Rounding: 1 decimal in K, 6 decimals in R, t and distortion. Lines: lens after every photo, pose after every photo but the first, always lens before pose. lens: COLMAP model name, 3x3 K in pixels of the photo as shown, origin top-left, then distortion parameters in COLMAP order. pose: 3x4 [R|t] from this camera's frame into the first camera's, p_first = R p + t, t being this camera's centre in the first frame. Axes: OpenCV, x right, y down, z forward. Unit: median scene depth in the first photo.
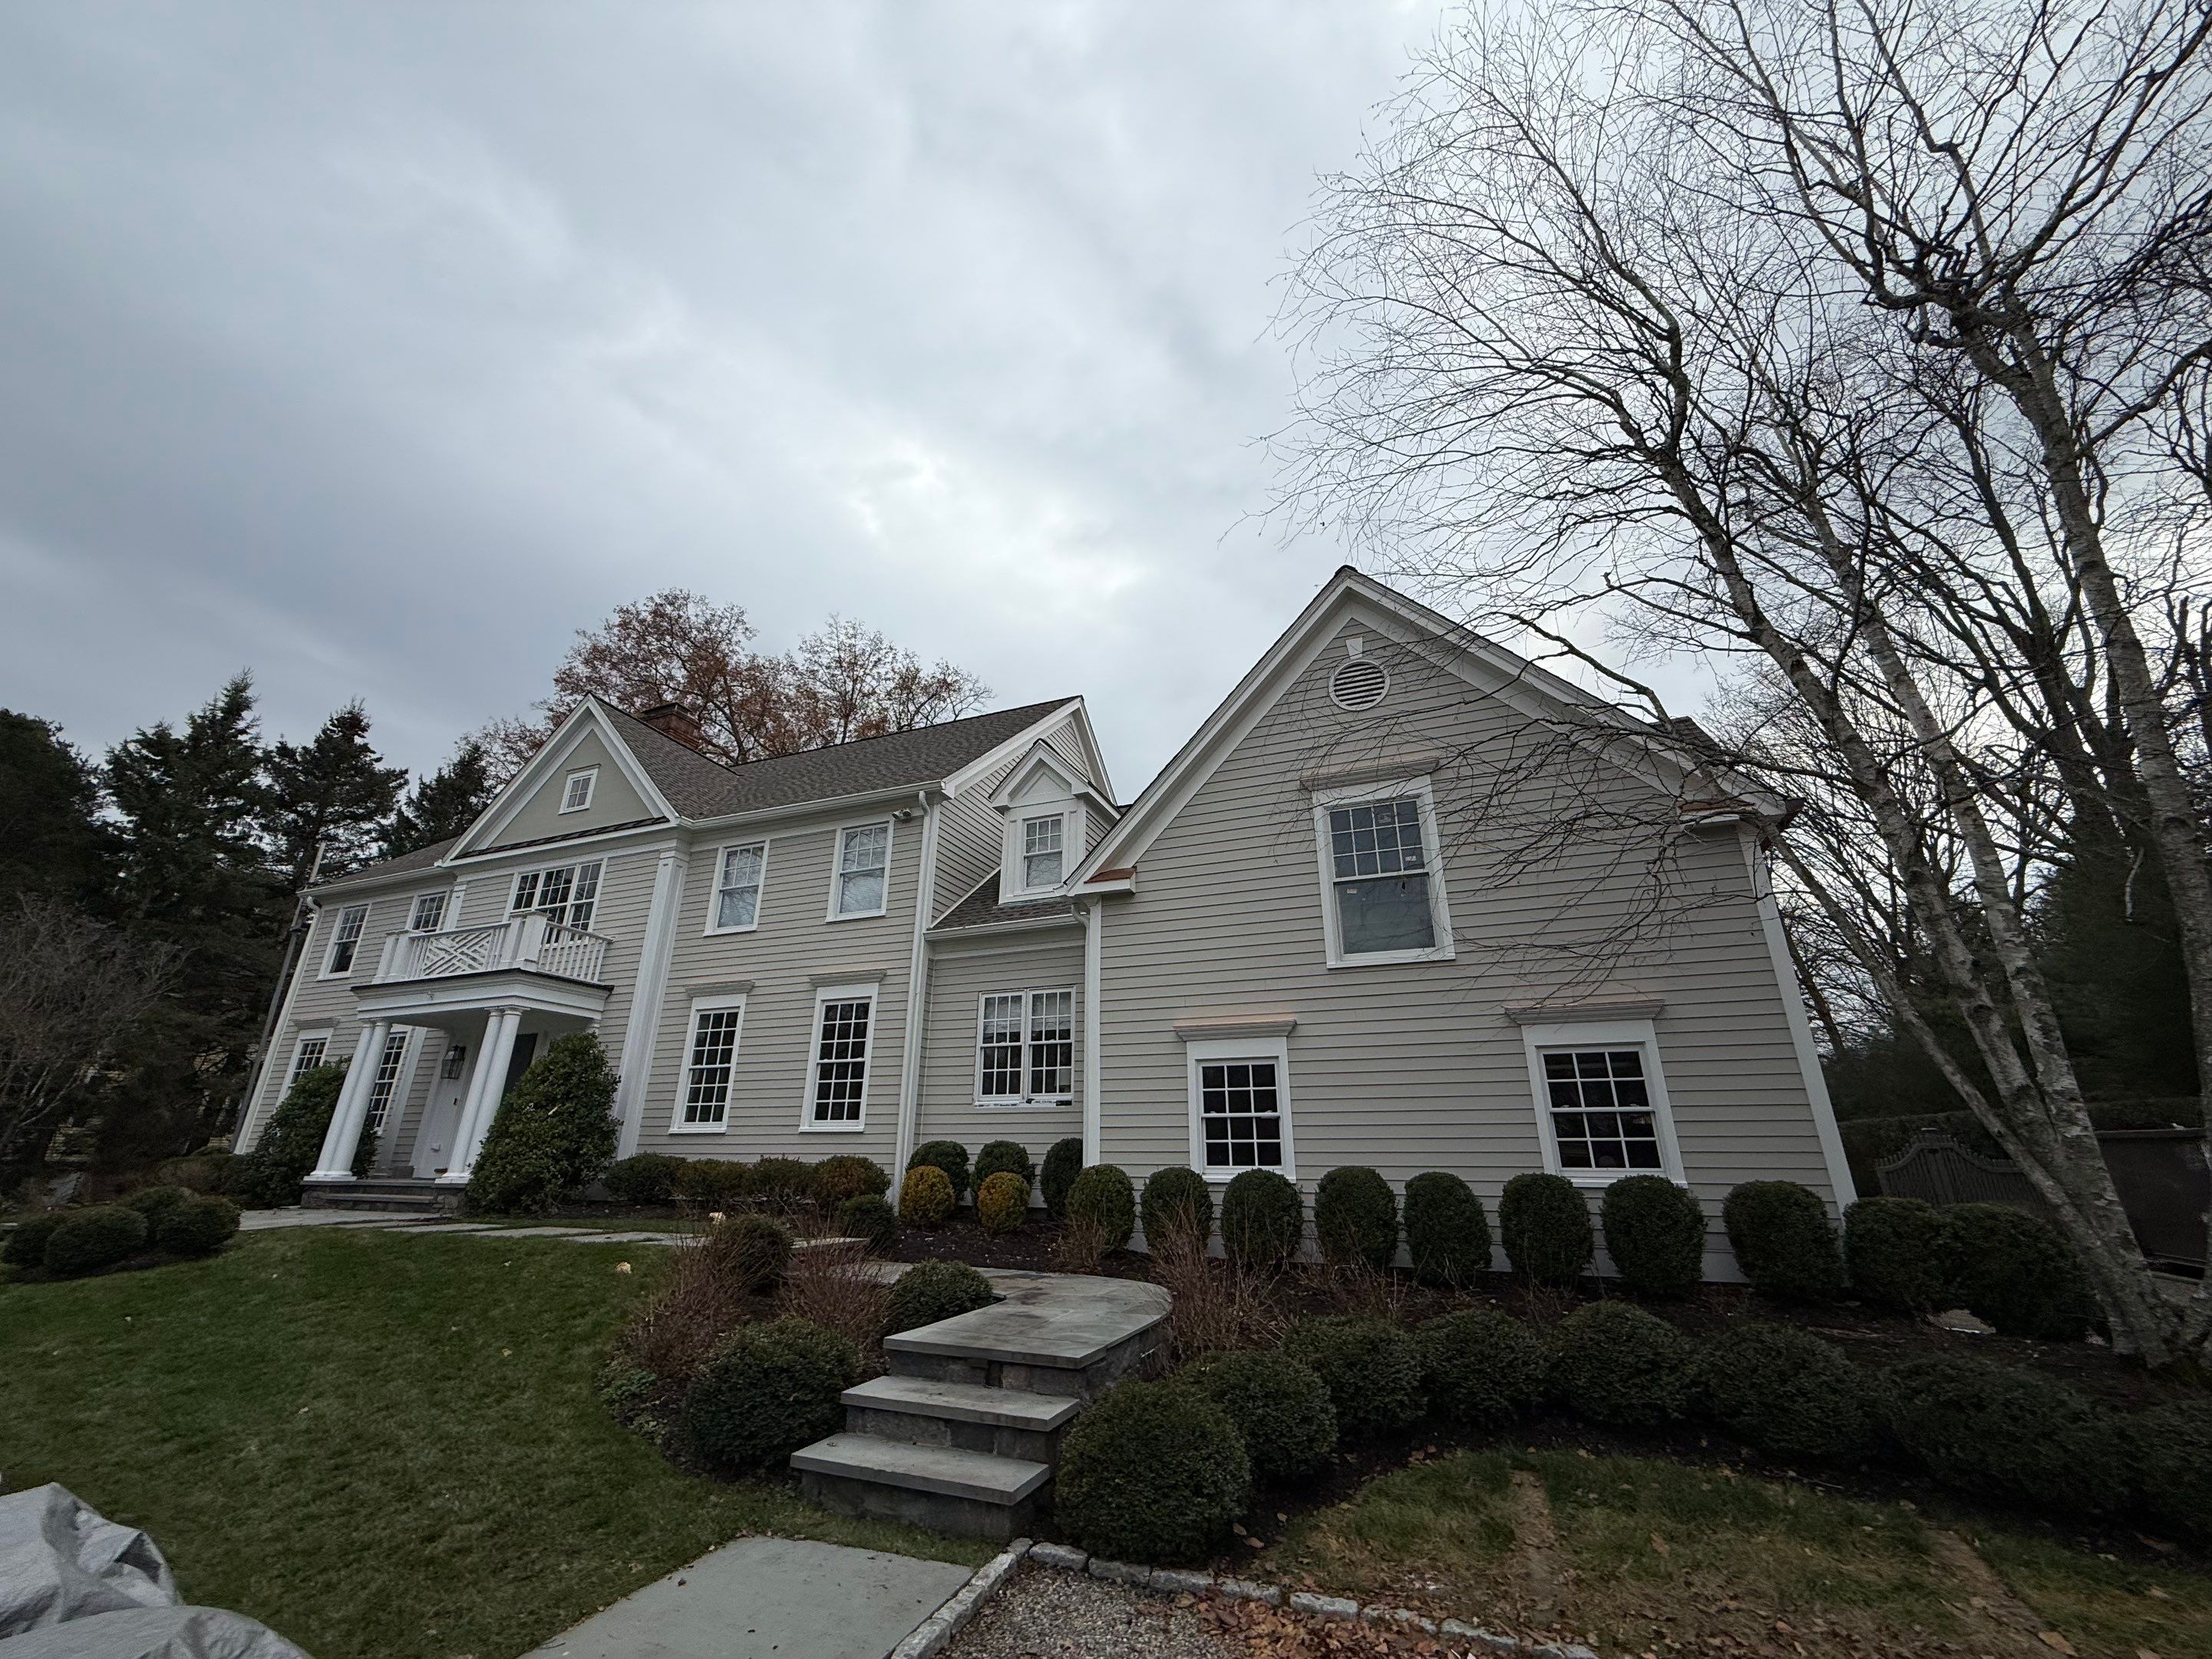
lens RADIAL K [[871.4, 0, 1106.0], [0, 871.4, 829.5], [0, 0, 1]] dist [-0.001256, -0.000047]
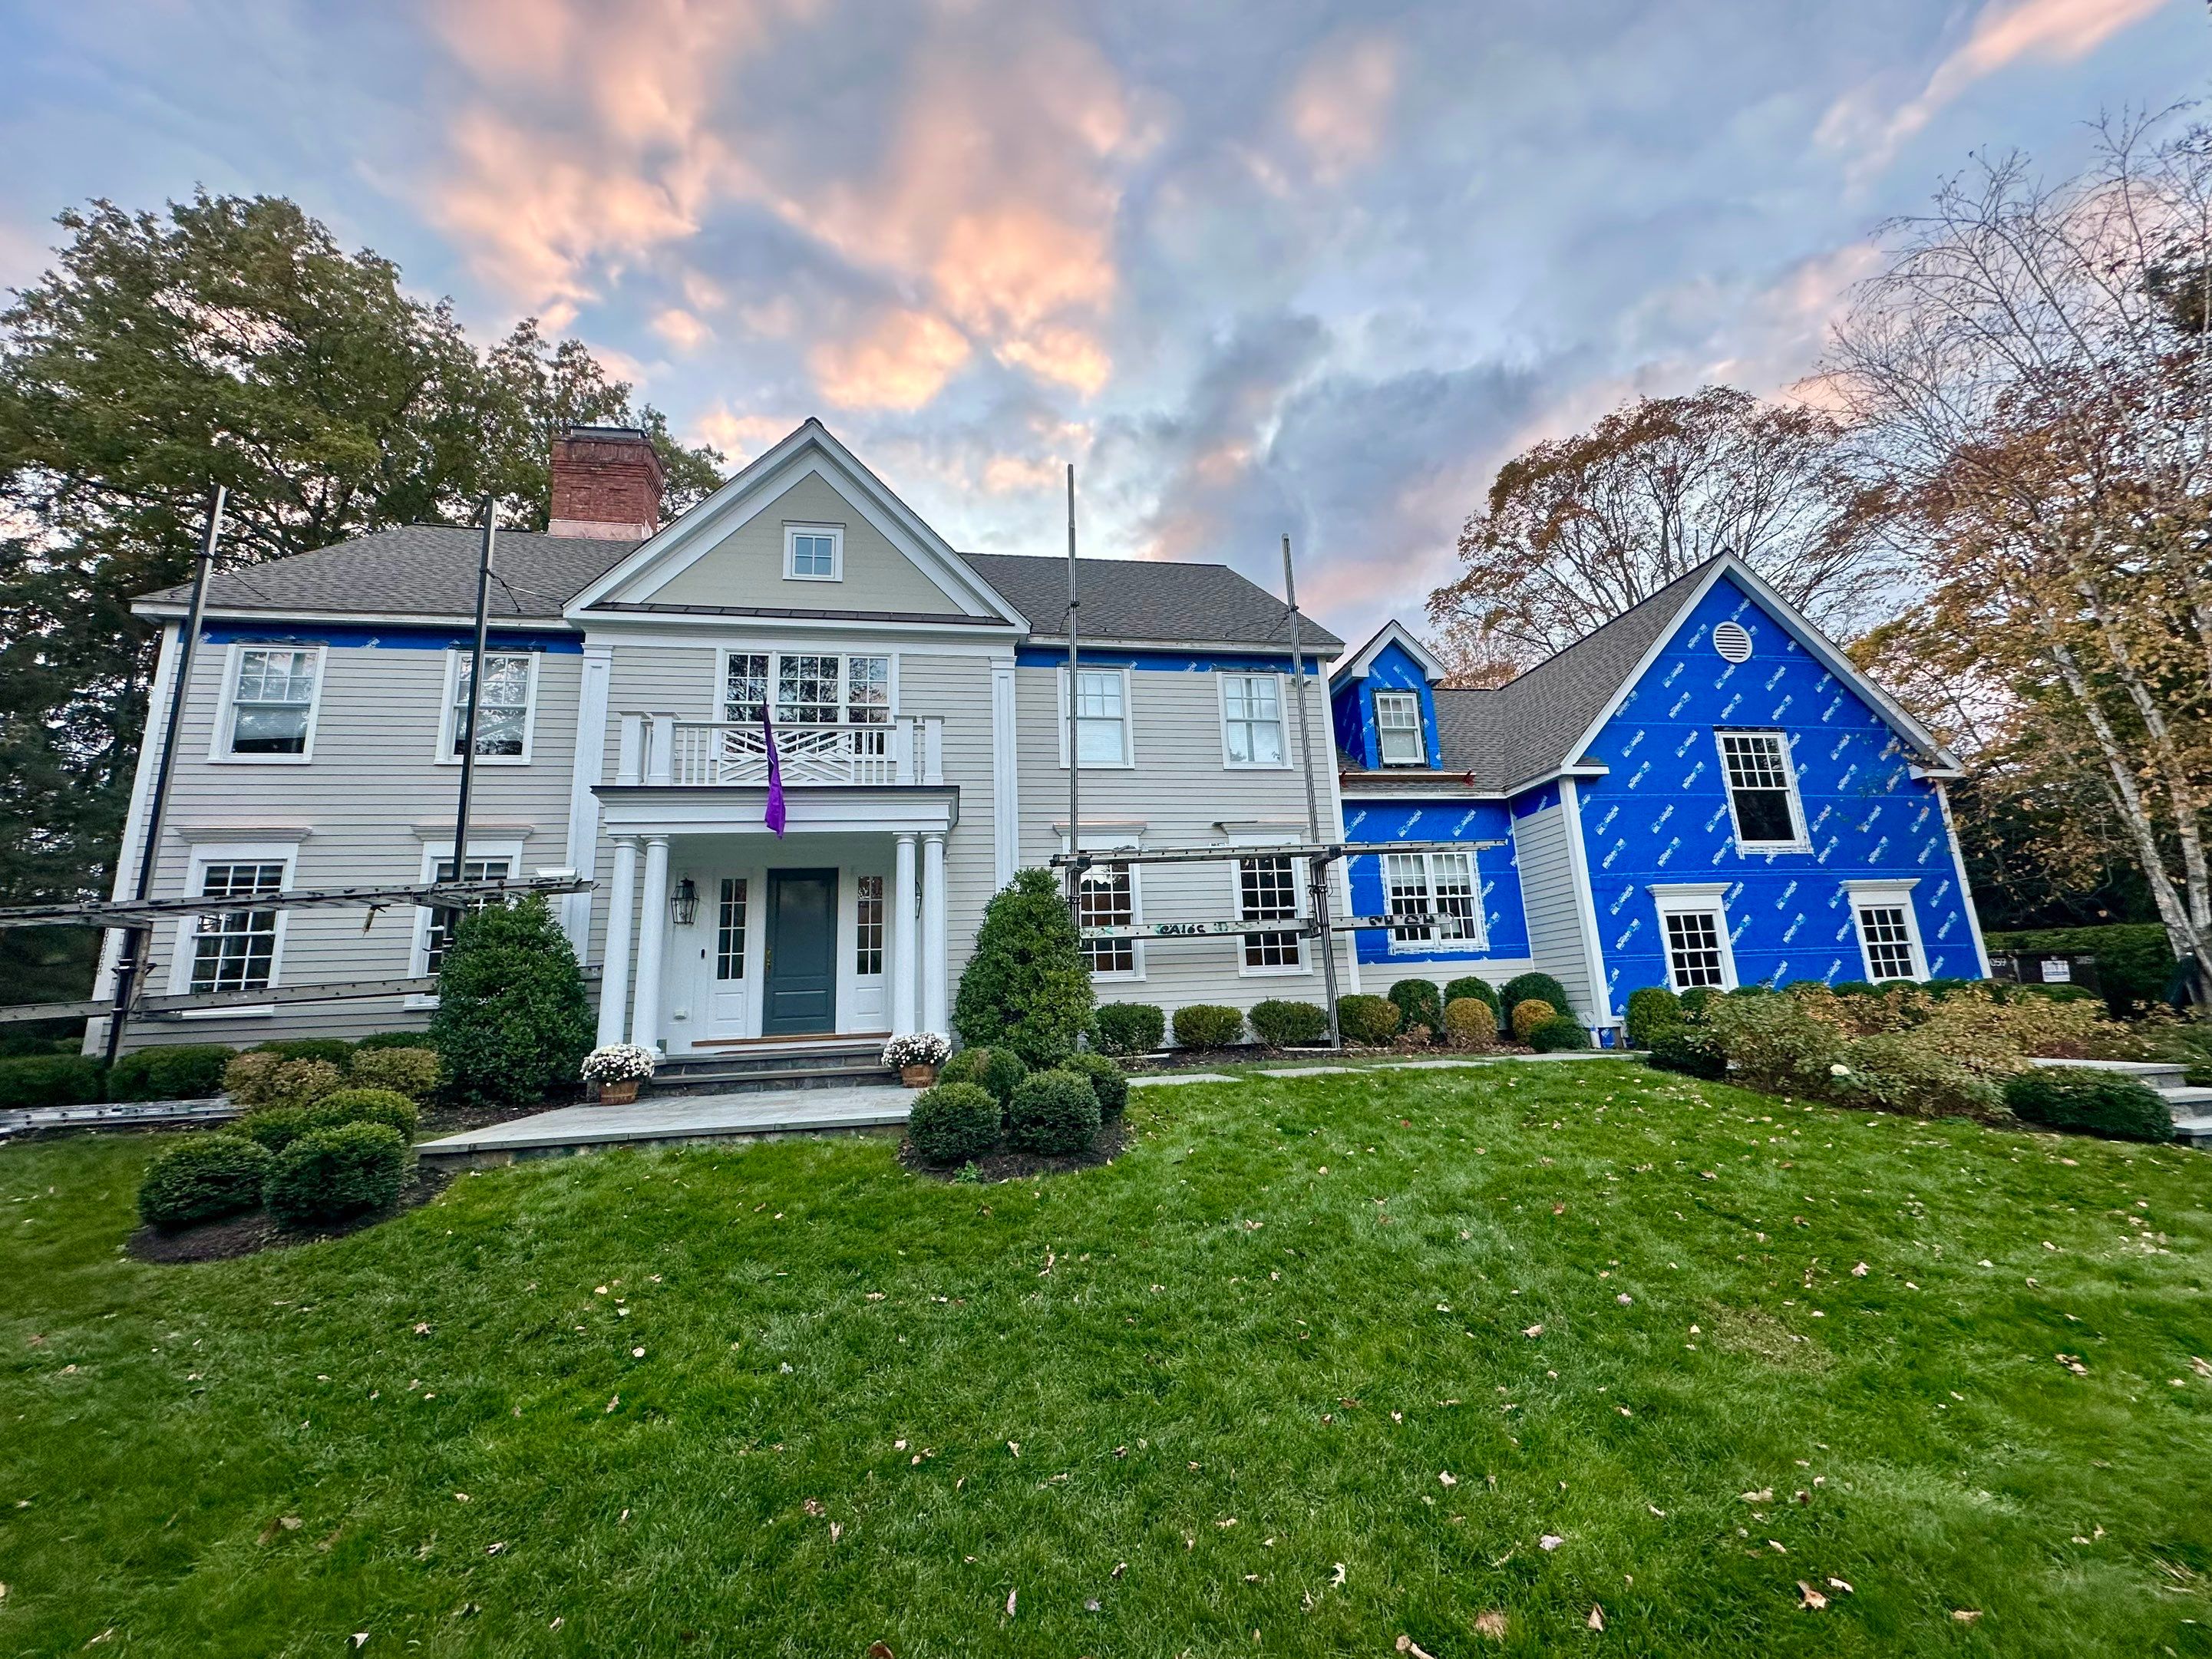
lens RADIAL K [[871.4, 0, 1106.0], [0, 871.4, 829.5], [0, 0, 1]] dist [-0.001256, -0.000047]
pose [[0.840530, 0.075714, 0.536448, -1.040699], [-0.145397, 0.985386, 0.088738, 0.115944], [-0.521890, -0.152585, 0.839255, 0.271747]]
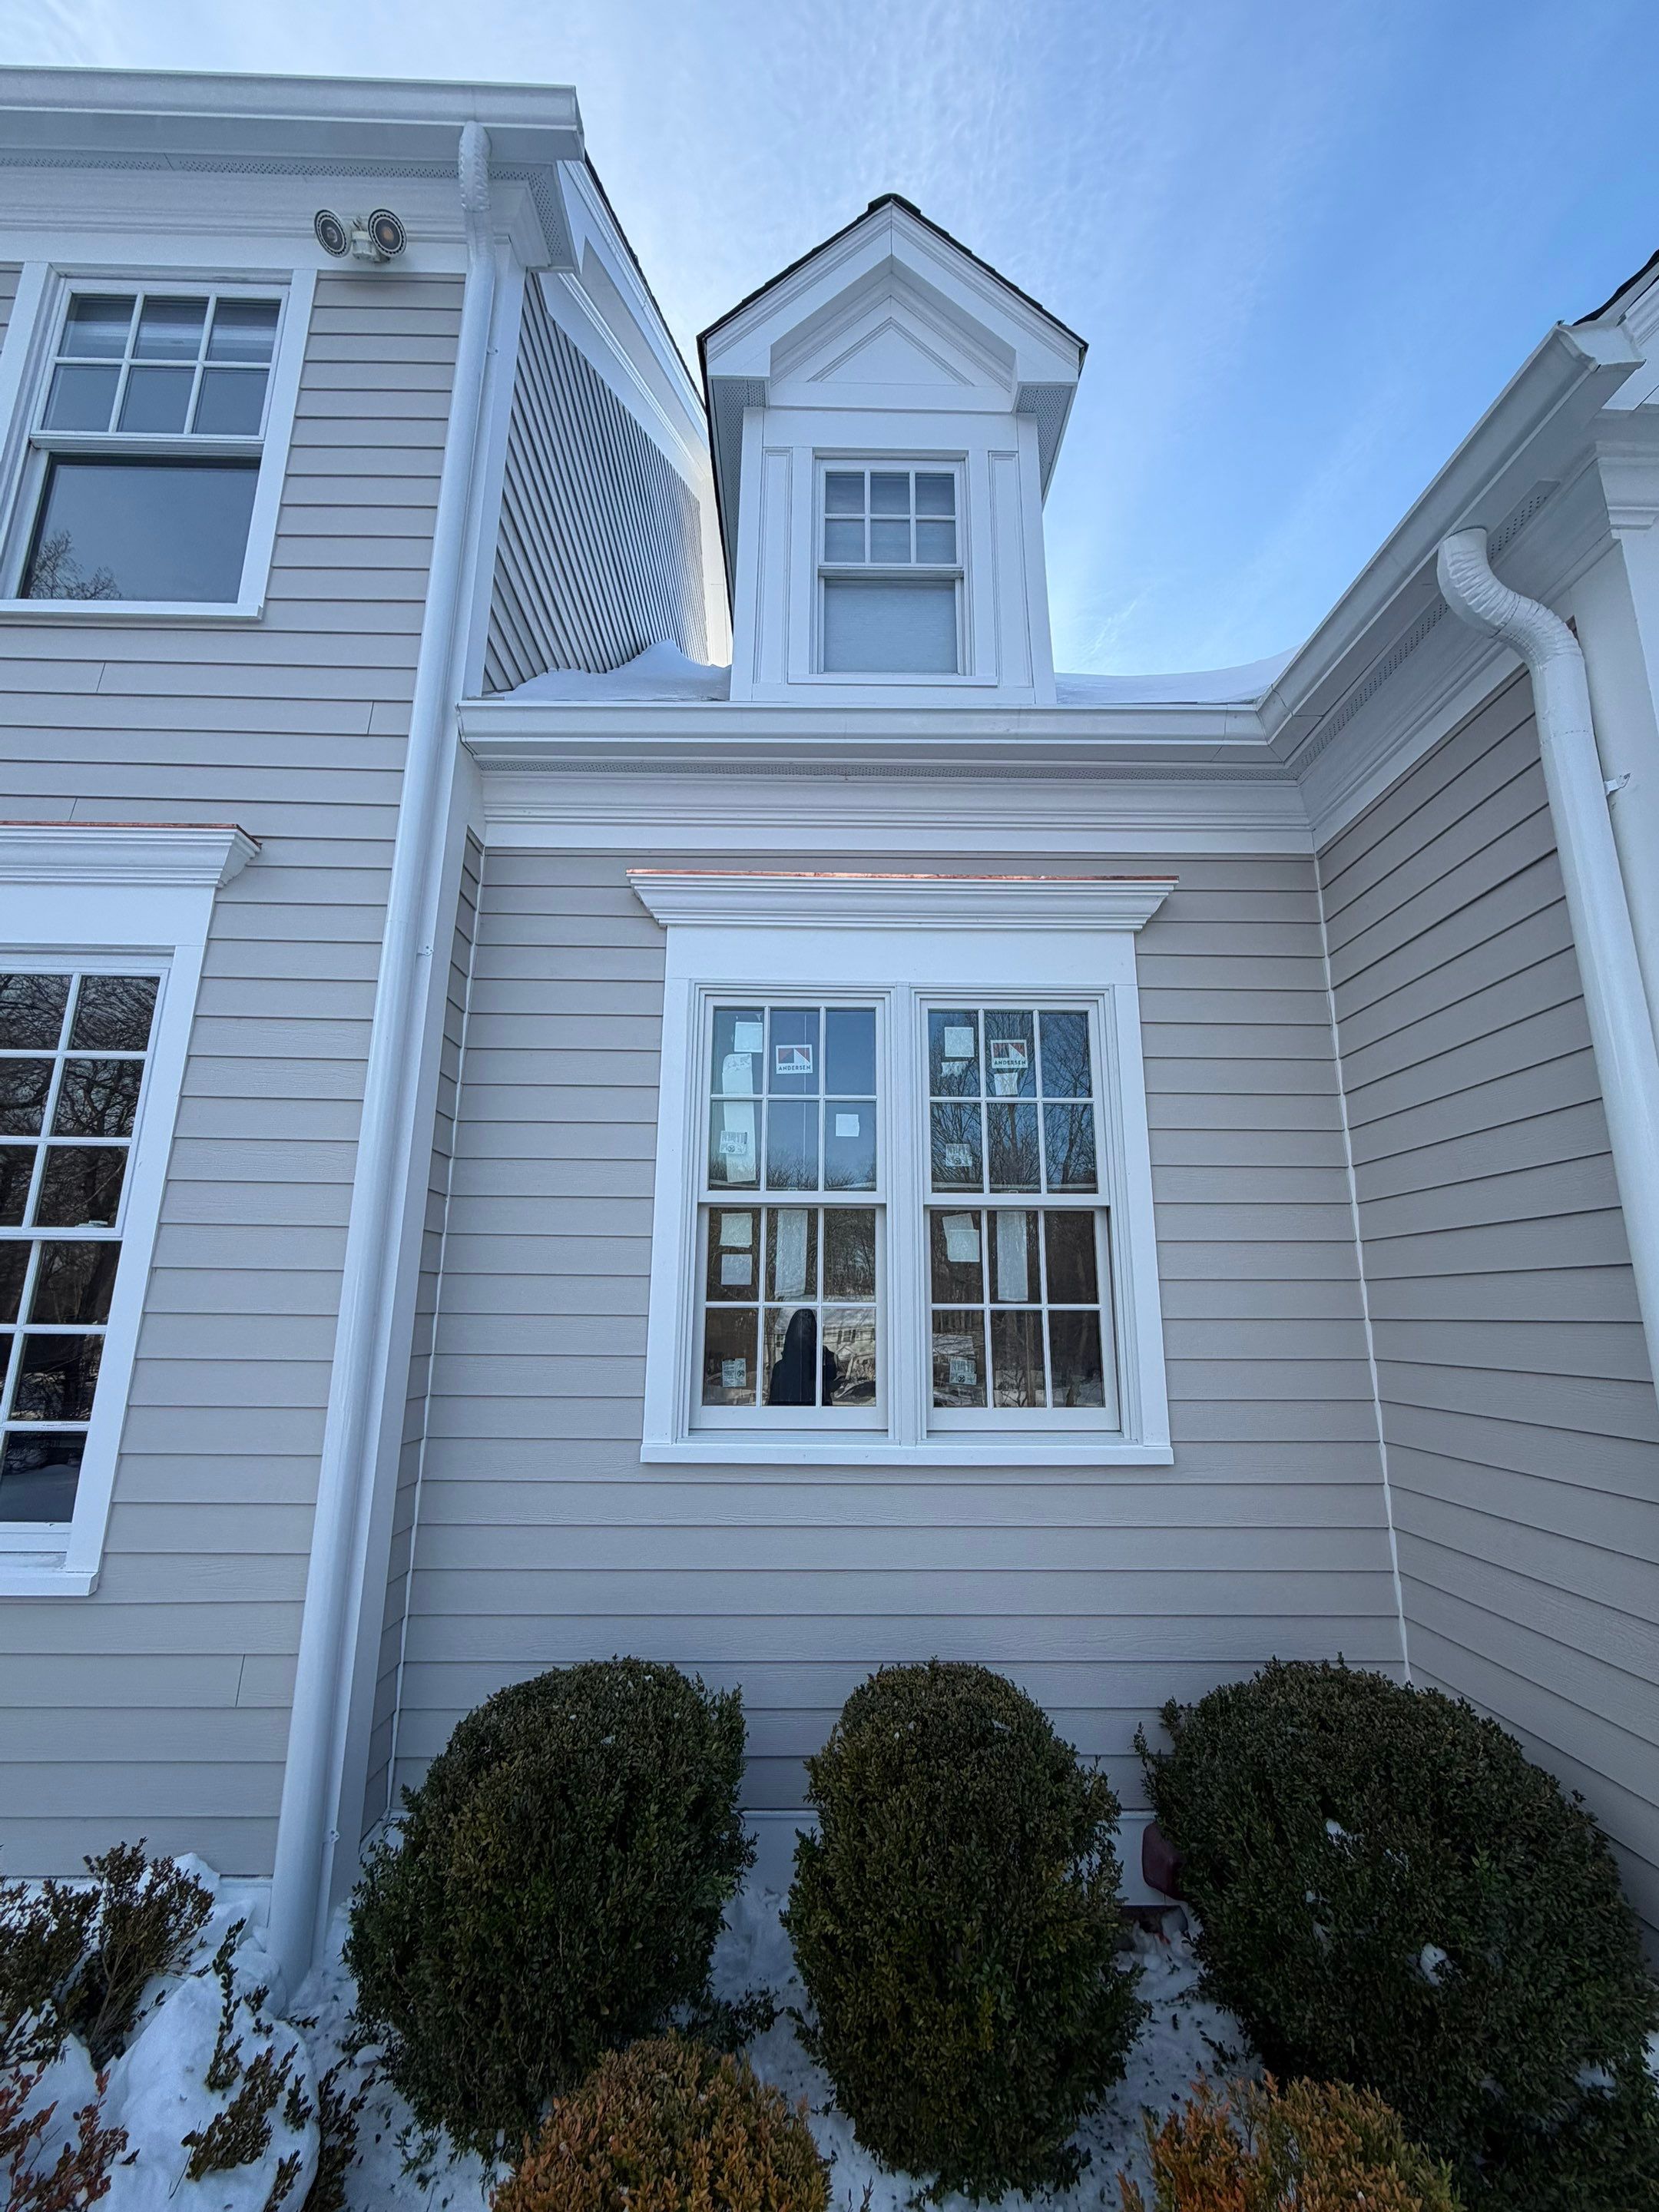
lens RADIAL K [[871.5, 0, 829.5], [0, 871.5, 1106.0], [0, 0, 1]] dist [-0.001256, -0.000047]
pose [[0.917527, 0.082942, 0.388927, -0.206189], [-0.142776, 0.981507, 0.127510, 0.184430], [-0.371159, -0.172523, 0.912402, 0.758814]]
